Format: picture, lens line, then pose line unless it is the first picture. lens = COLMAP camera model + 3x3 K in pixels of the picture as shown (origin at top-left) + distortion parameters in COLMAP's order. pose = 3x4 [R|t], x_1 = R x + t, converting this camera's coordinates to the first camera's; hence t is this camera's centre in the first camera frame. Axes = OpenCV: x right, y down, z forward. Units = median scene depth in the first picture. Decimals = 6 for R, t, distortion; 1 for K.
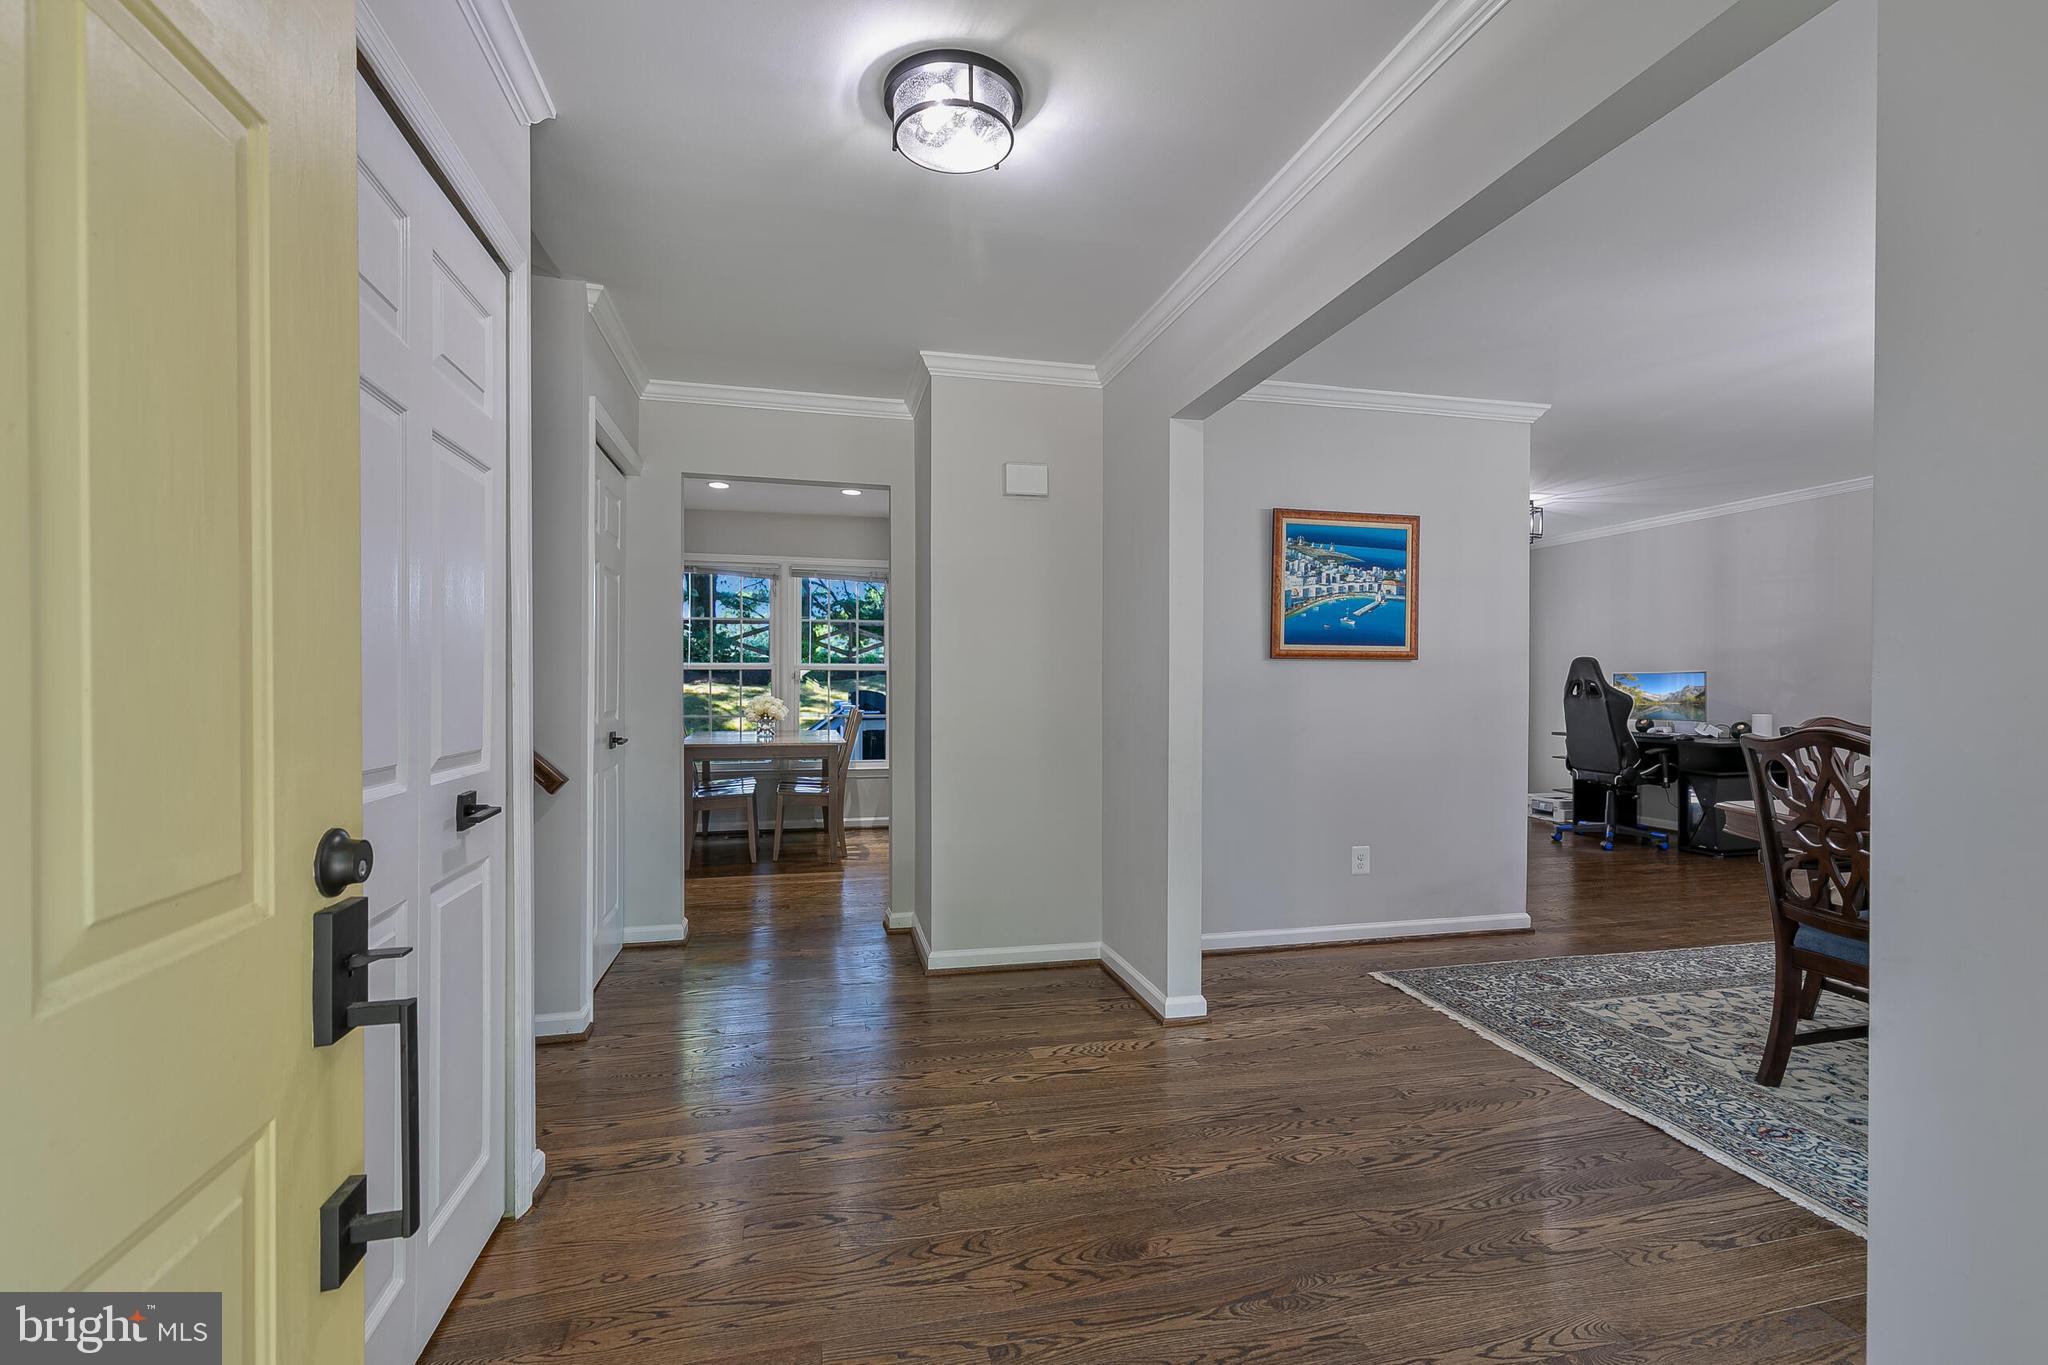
lens RADIAL K [[915.9, 0, 1027.8], [0, 915.9, 688.4], [0, 0, 1]] dist [0.008254, -0.002976]
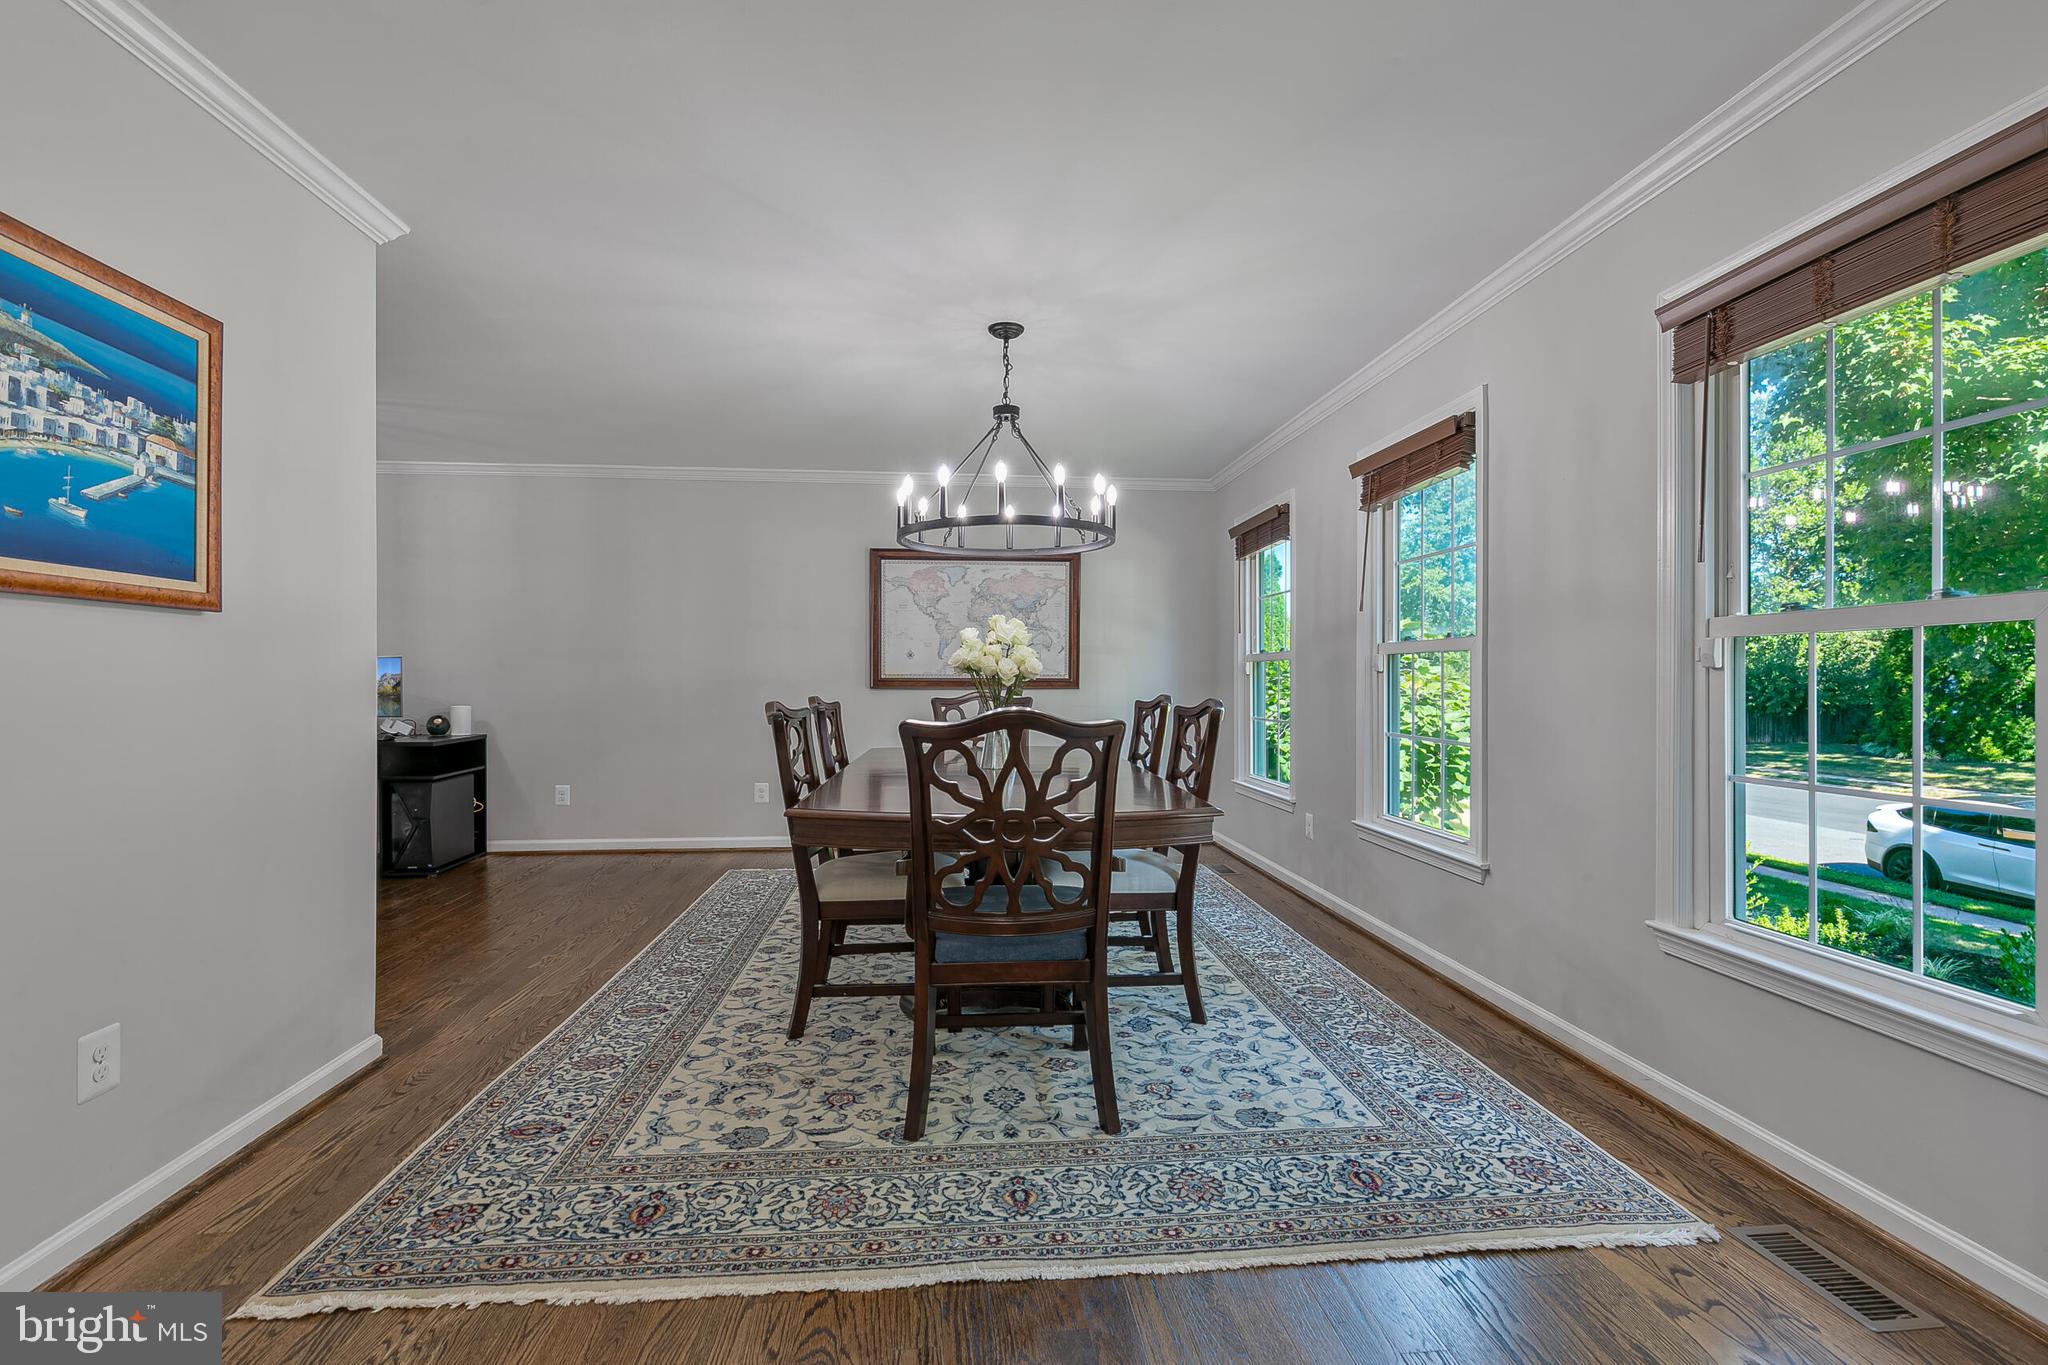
lens RADIAL K [[915.9, 0, 1026.7], [0, 915.9, 686.0], [0, 0, 1]] dist [0.008254, -0.002976]
pose [[0.148186, -0.009250, 0.988916, -0.003894], [0.006657, 0.999943, 0.008356, 0.007842], [-0.988937, 0.005345, 0.148239, 0.504764]]
